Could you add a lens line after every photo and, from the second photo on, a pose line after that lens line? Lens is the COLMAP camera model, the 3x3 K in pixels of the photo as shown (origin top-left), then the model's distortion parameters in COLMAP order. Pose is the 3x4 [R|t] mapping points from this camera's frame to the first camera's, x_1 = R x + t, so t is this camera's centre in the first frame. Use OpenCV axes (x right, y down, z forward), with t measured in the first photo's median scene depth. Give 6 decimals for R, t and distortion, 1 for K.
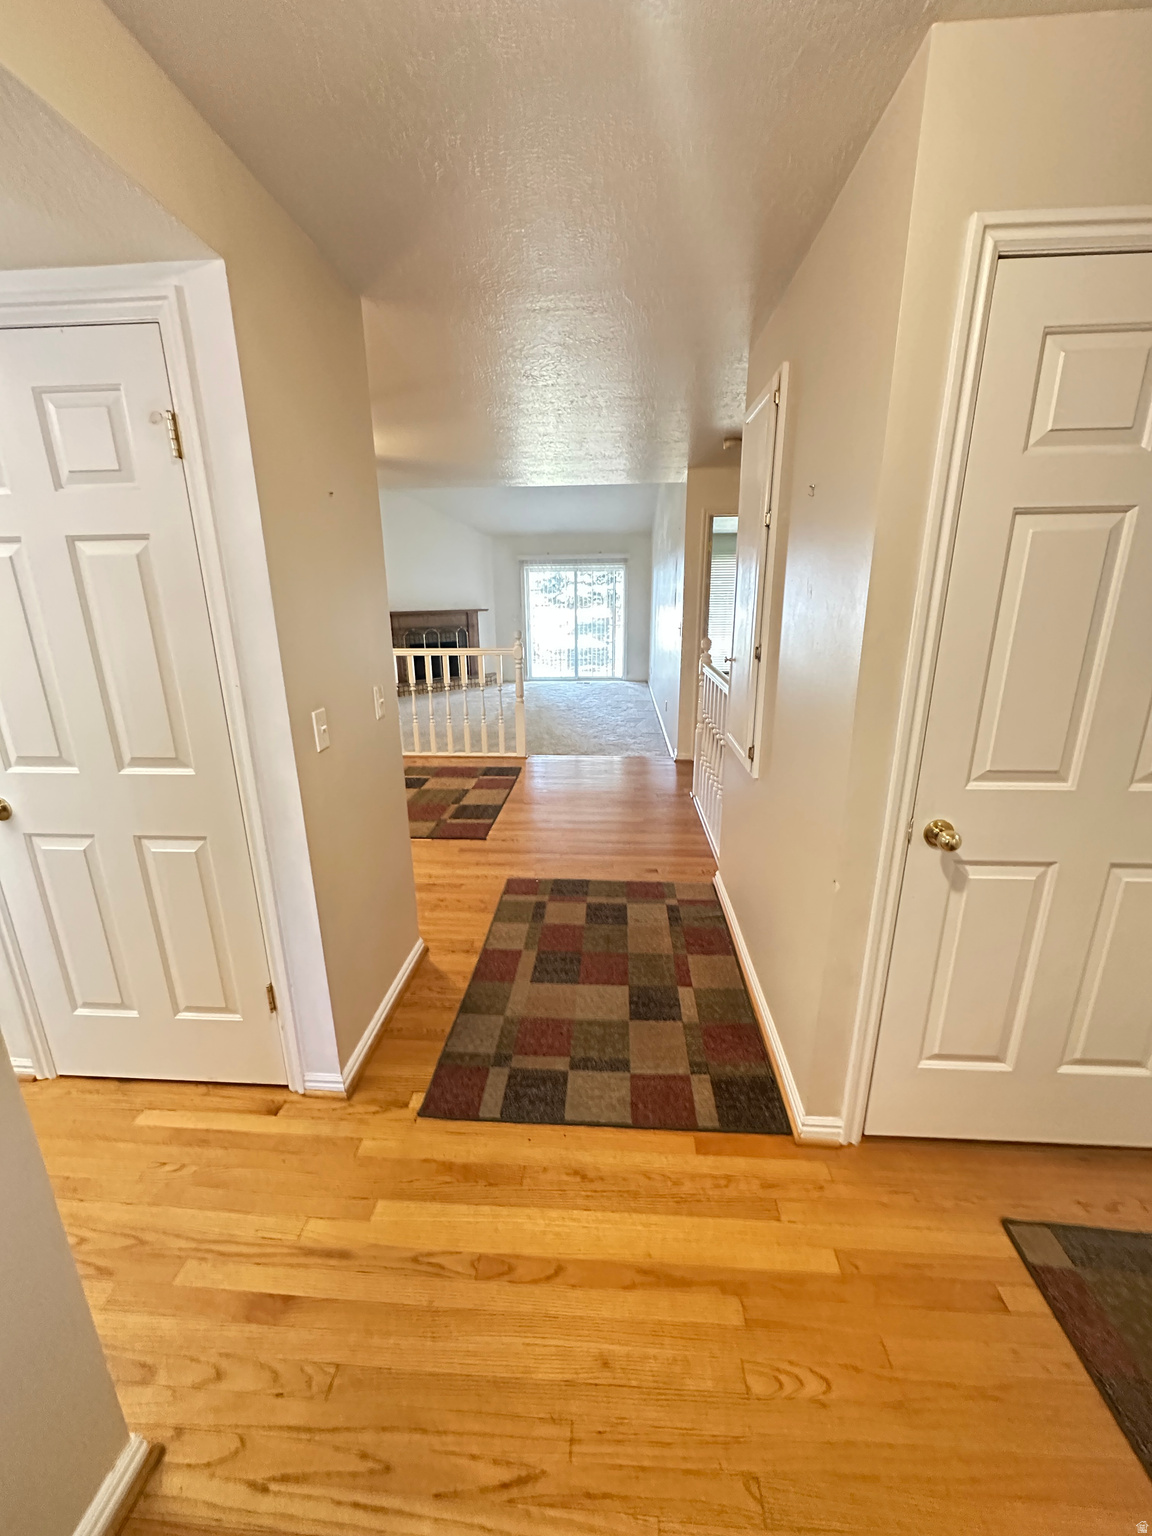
lens RADIAL K [[611.8, 0, 576.9], [0, 611.8, 765.2], [0, 0, 1]] dist [-0.003243, 0.000789]
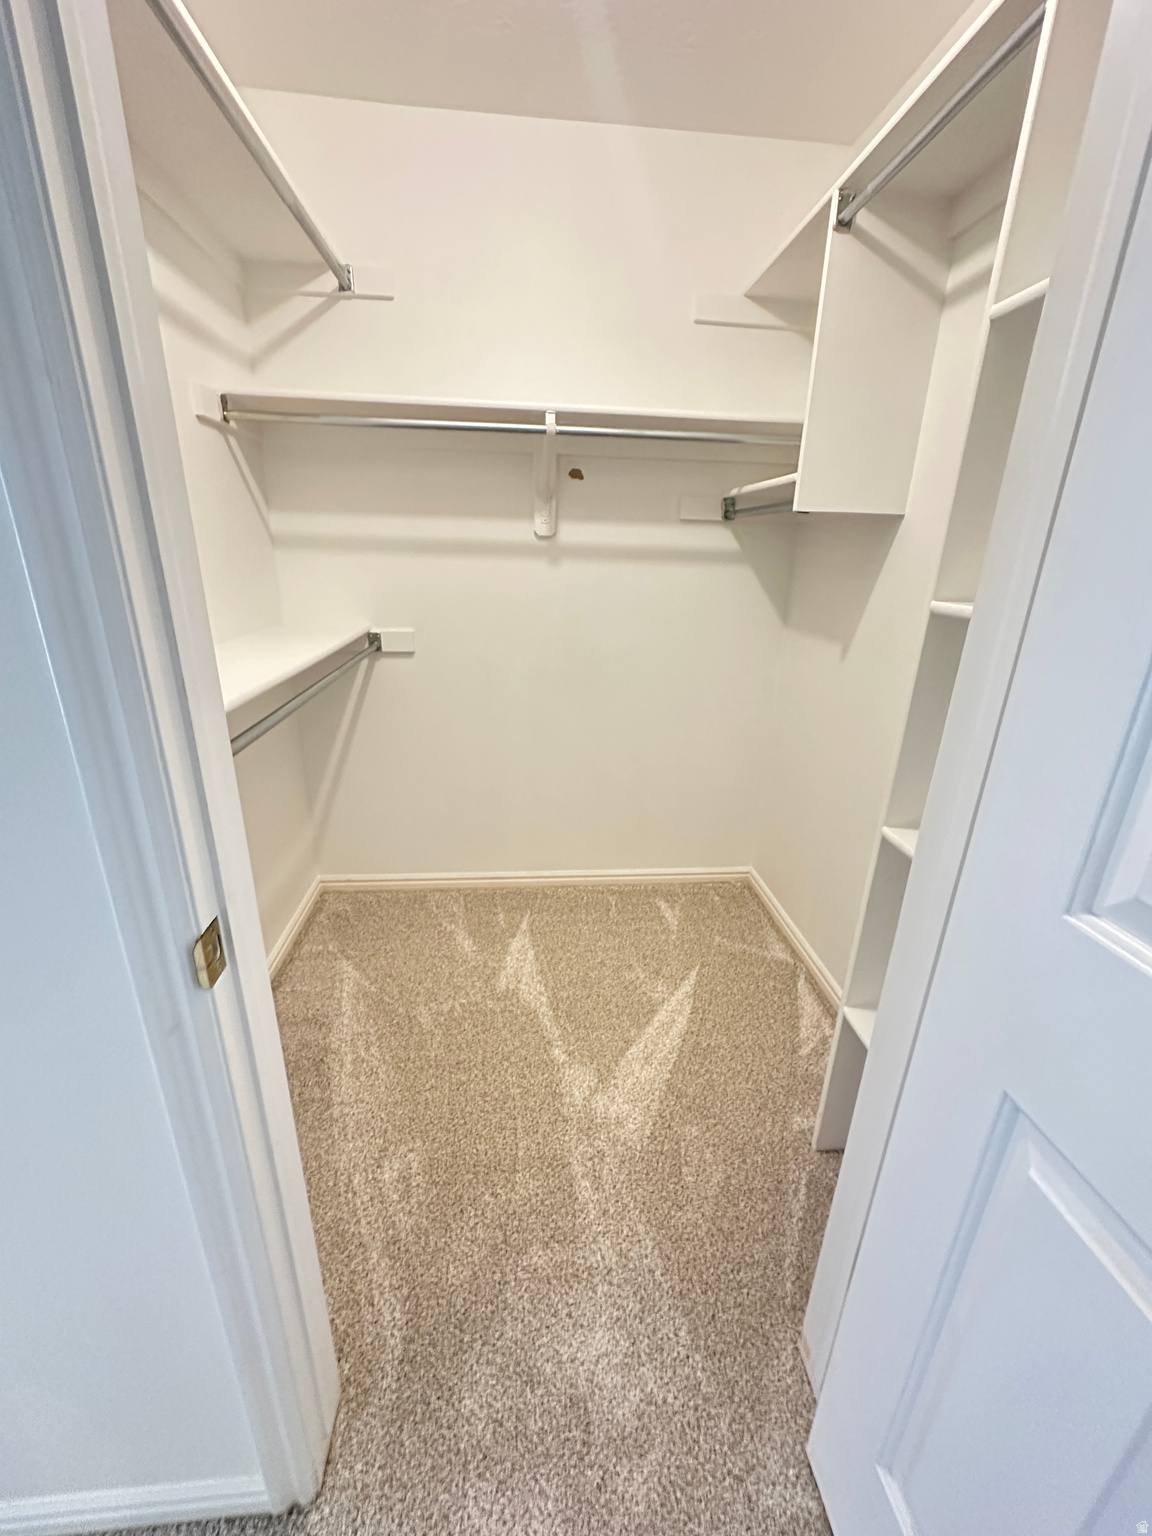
lens RADIAL K [[611.8, 0, 575.1], [0, 611.8, 768.2], [0, 0, 1]] dist [-0.003243, 0.000789]
pose [[0.156686, 0.350583, -0.923331, -0.542626], [-0.305917, 0.906129, 0.292138, -0.059209], [0.939076, 0.236689, 0.249227, 0.693709]]
